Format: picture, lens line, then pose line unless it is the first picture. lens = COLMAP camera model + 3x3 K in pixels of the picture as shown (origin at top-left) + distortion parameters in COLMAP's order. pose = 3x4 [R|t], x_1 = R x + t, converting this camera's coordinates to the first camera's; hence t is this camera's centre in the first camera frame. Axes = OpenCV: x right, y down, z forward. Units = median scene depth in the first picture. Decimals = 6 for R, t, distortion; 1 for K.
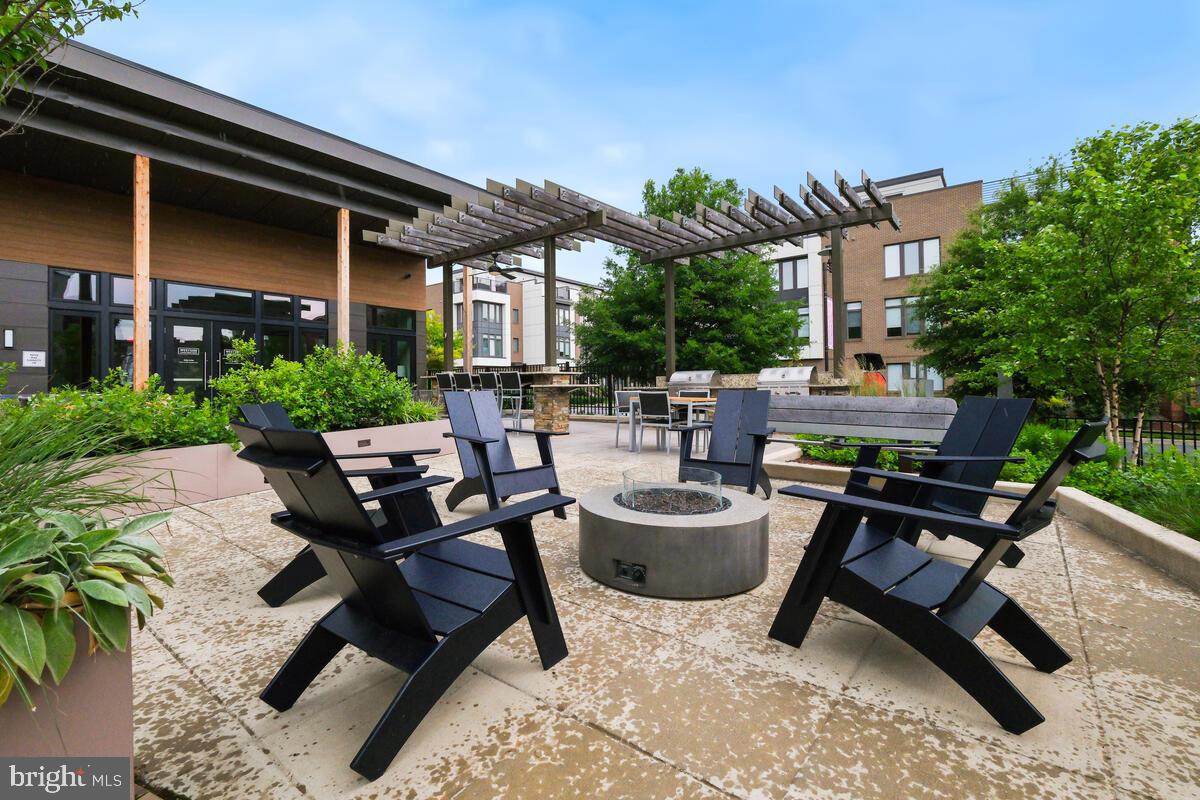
lens RADIAL K [[536.3, 0, 600.3], [0, 536.3, 377.2], [0, 0, 1]] dist [0.000590, 0.000076]
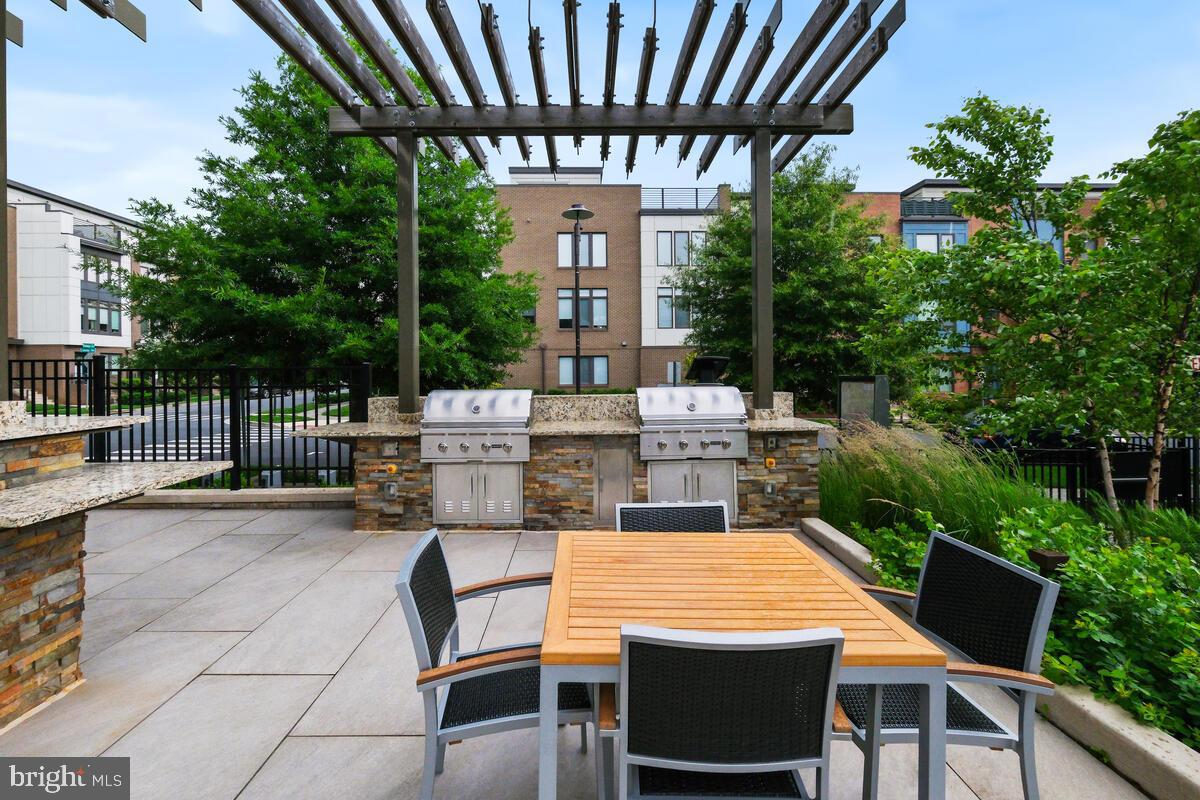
lens RADIAL K [[536.3, 0, 600.3], [0, 536.3, 377.2], [0, 0, 1]] dist [0.000590, 0.000076]
pose [[0.784284, -0.004809, 0.620383, -0.012176], [-0.012270, 0.999654, 0.023260, -0.017939], [-0.620281, -0.025855, 0.783954, 0.332459]]
